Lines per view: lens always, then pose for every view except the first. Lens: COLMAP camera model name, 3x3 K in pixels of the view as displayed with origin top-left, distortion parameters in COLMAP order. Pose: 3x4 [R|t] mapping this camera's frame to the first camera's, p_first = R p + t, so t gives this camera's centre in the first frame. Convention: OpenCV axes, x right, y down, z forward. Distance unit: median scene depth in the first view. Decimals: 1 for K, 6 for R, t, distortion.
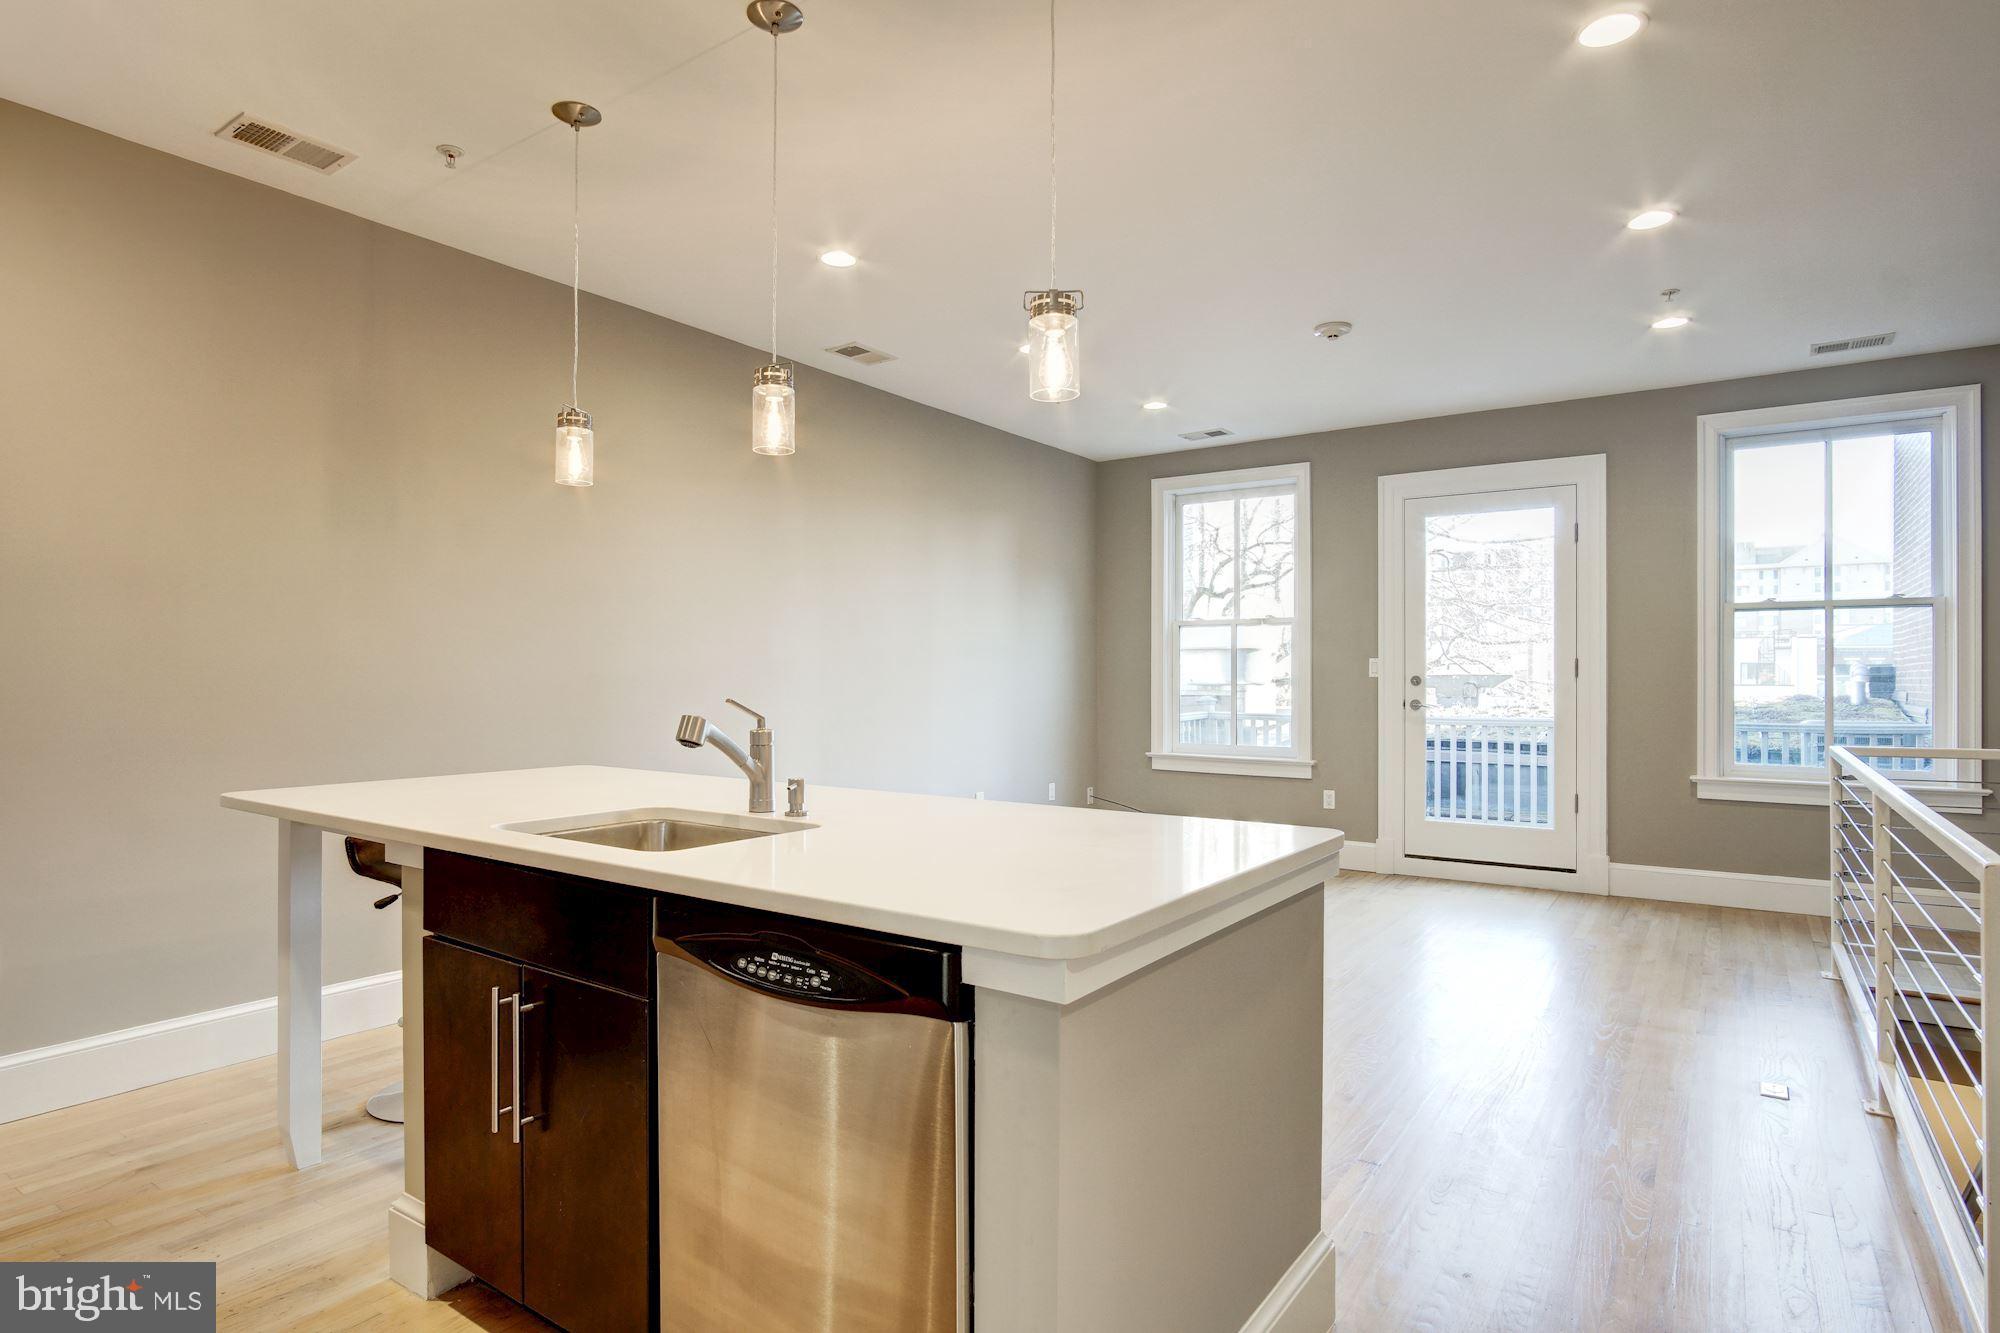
lens RADIAL K [[1077.8, 0, 1001.0], [0, 1077.8, 676.8], [0, 0, 1]] dist [-0.011333, 0.005886]
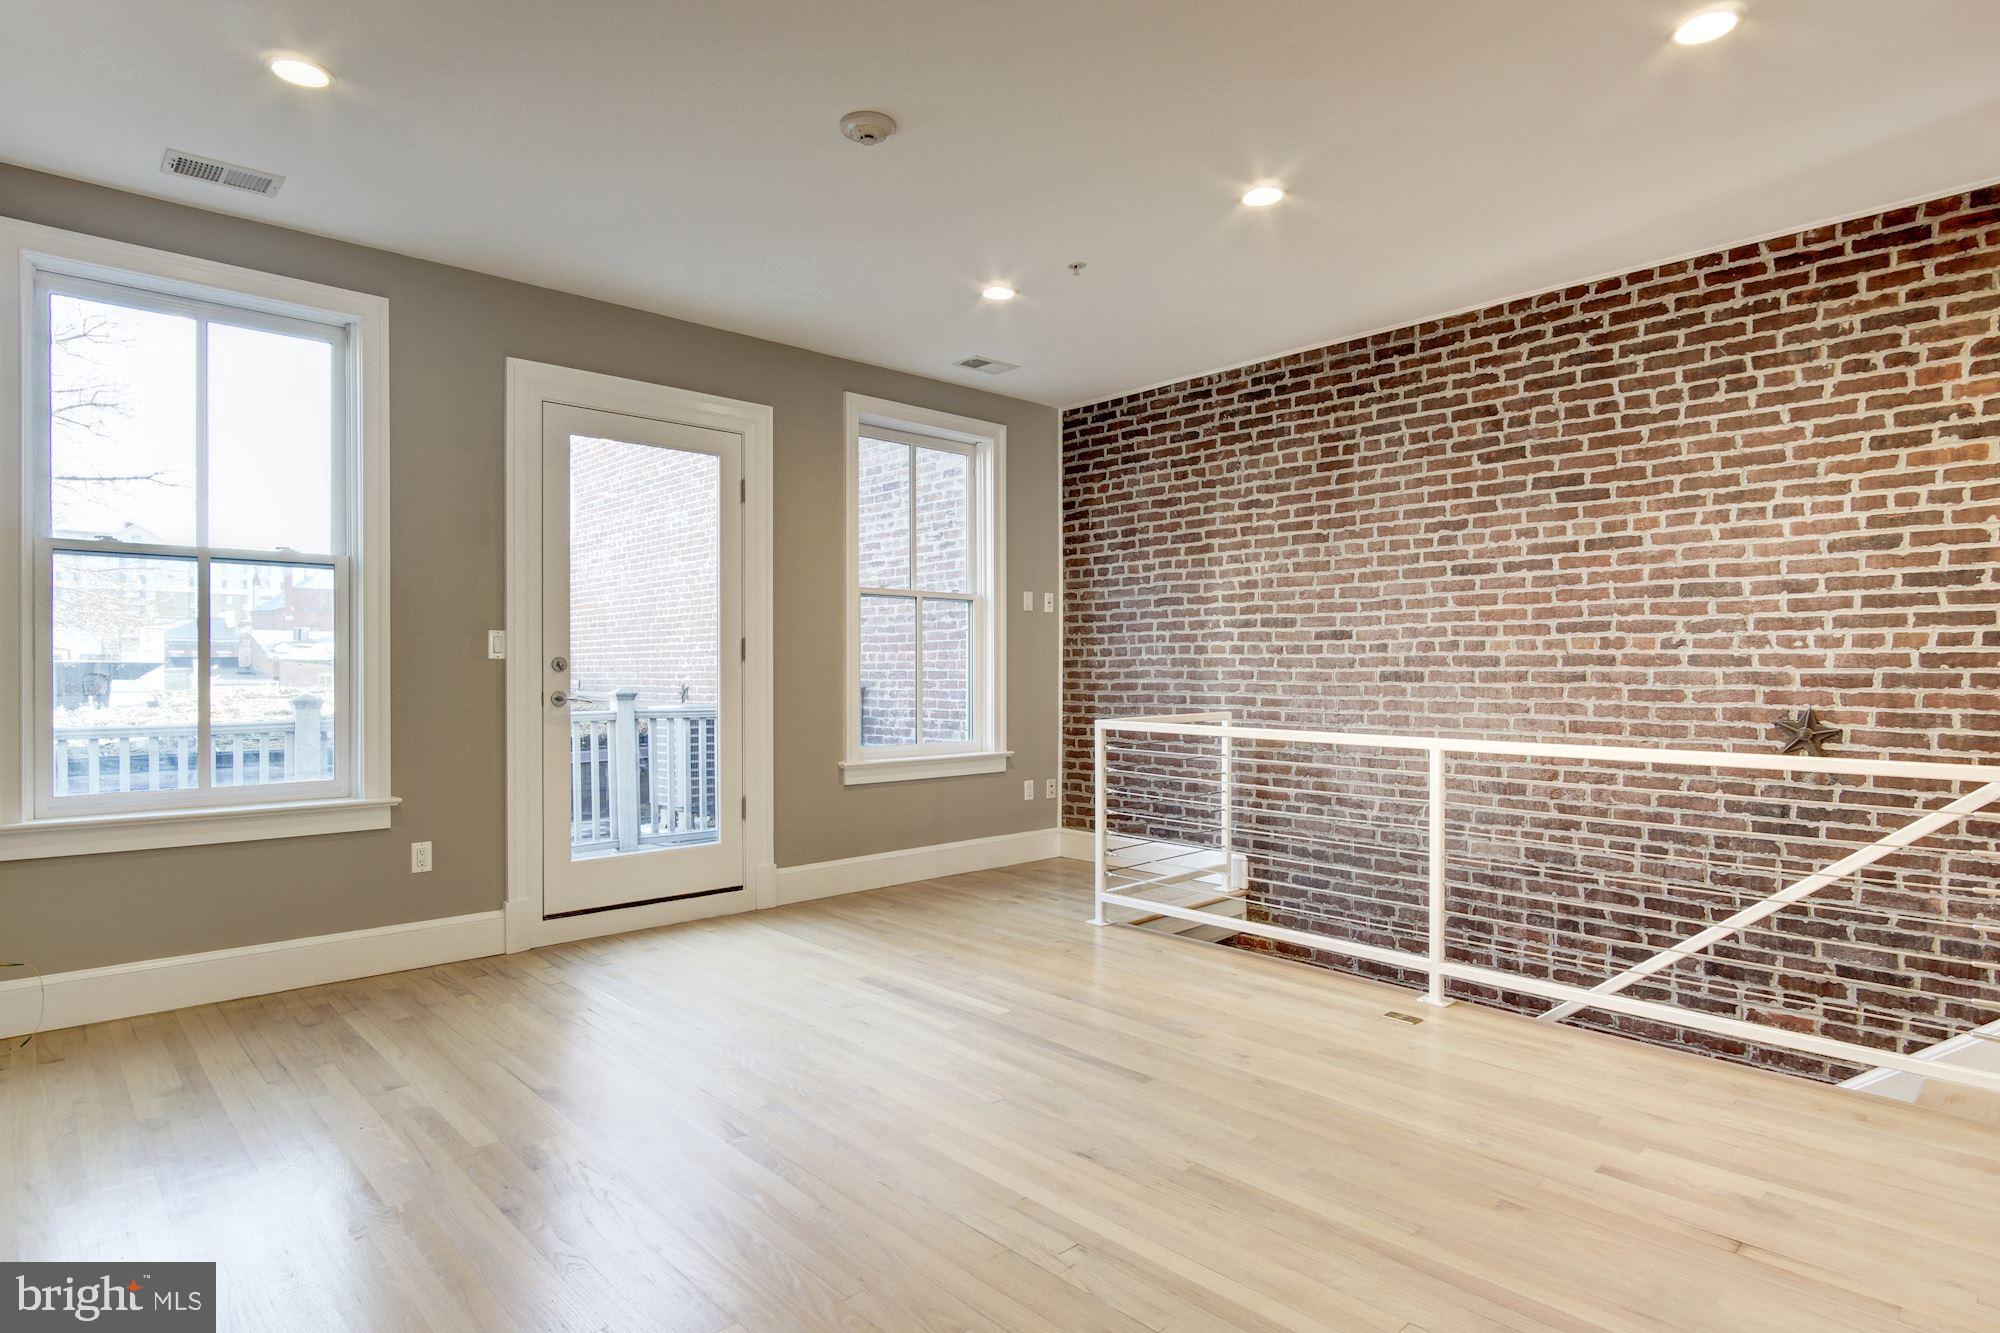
lens RADIAL K [[1077.8, 0, 991.3], [0, 1077.8, 666.2], [0, 0, 1]] dist [-0.011333, 0.005886]
pose [[0.213984, 0.003109, 0.976832, -0.269215], [0.000221, 0.999995, -0.003231, 0.008324], [-0.976837, 0.000907, 0.213982, 0.661693]]
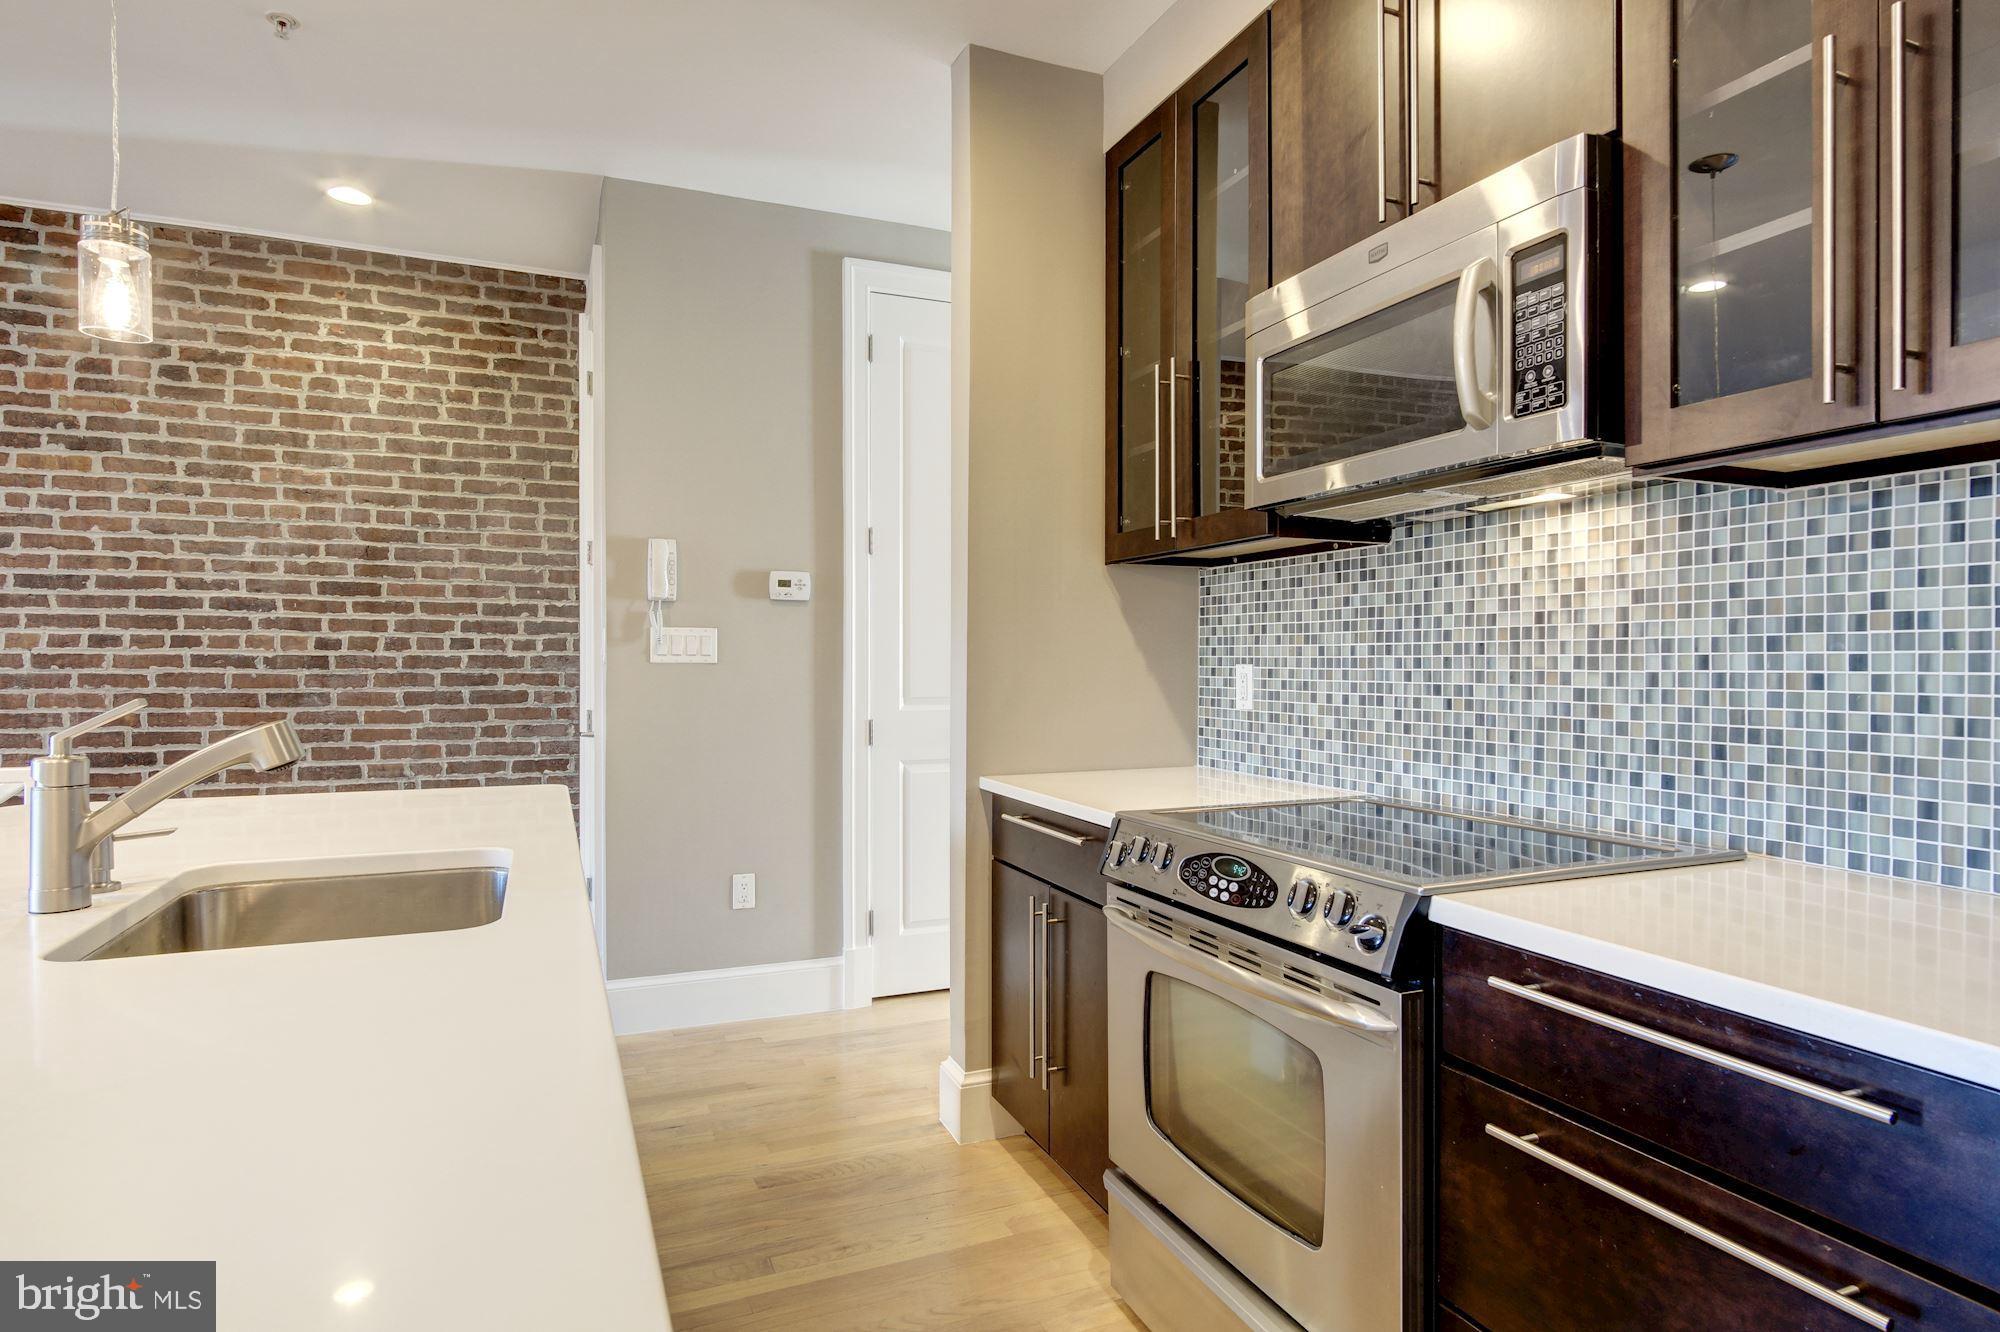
lens RADIAL K [[1077.8, 0, 1011.3], [0, 1077.8, 674.3], [0, 0, 1]] dist [-0.011333, 0.005886]
pose [[-0.846877, -0.011982, 0.531654, -0.374131], [-0.003051, 0.999839, 0.017674, -0.002240], [-0.531780, 0.013345, -0.846778, 0.490556]]
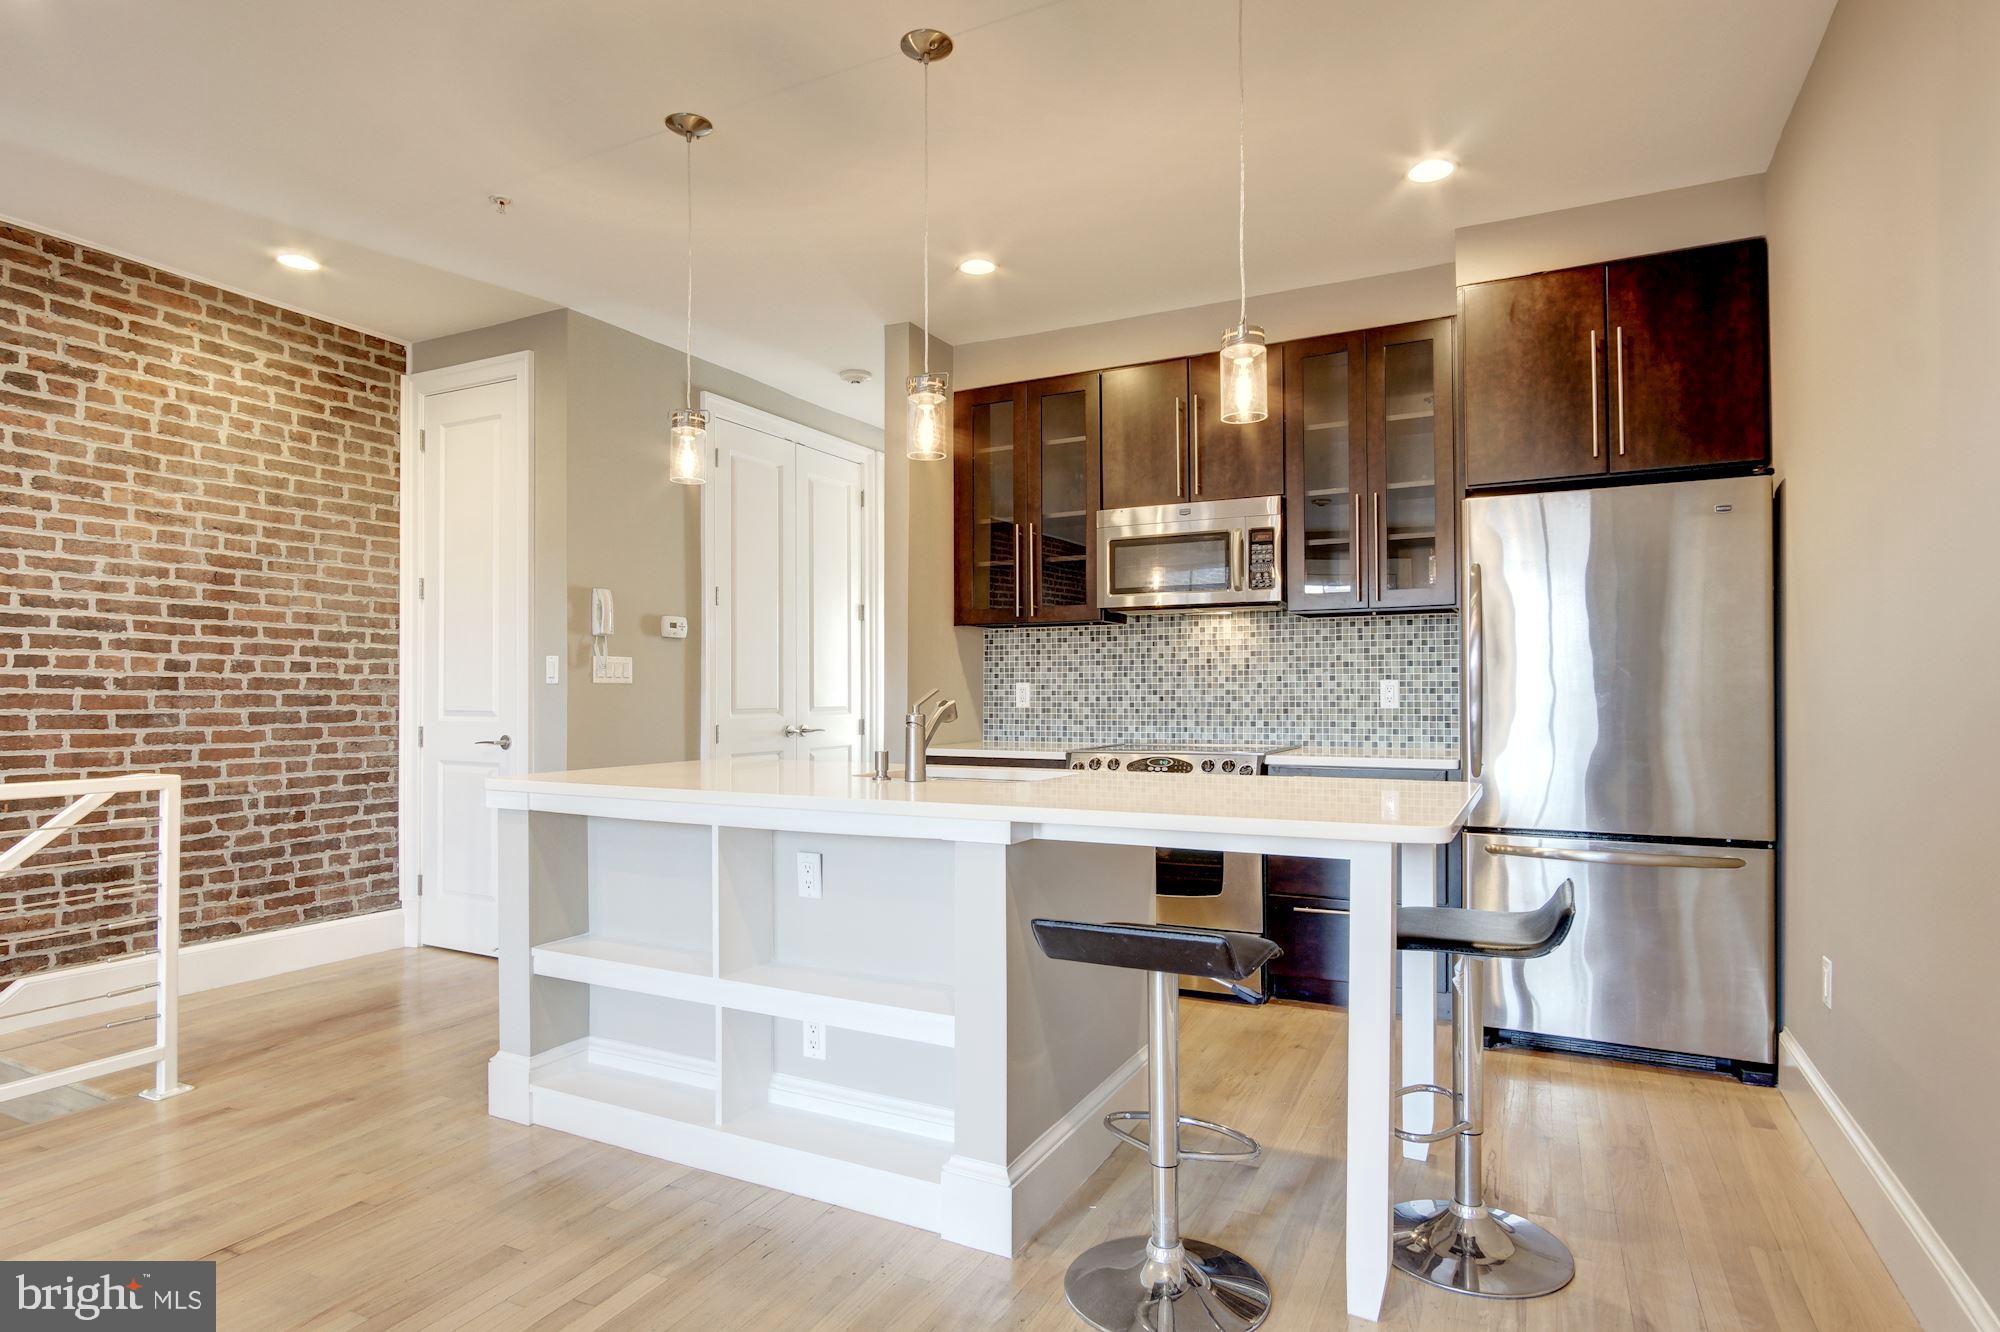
lens RADIAL K [[1077.8, 0, 994.9], [0, 1077.8, 685.3], [0, 0, 1]] dist [-0.011333, 0.005886]
pose [[-0.992039, -0.000912, -0.125925, -0.065223], [-0.000198, 0.999984, -0.005684, 0.008784], [0.125928, -0.005614, -0.992023, 0.912507]]
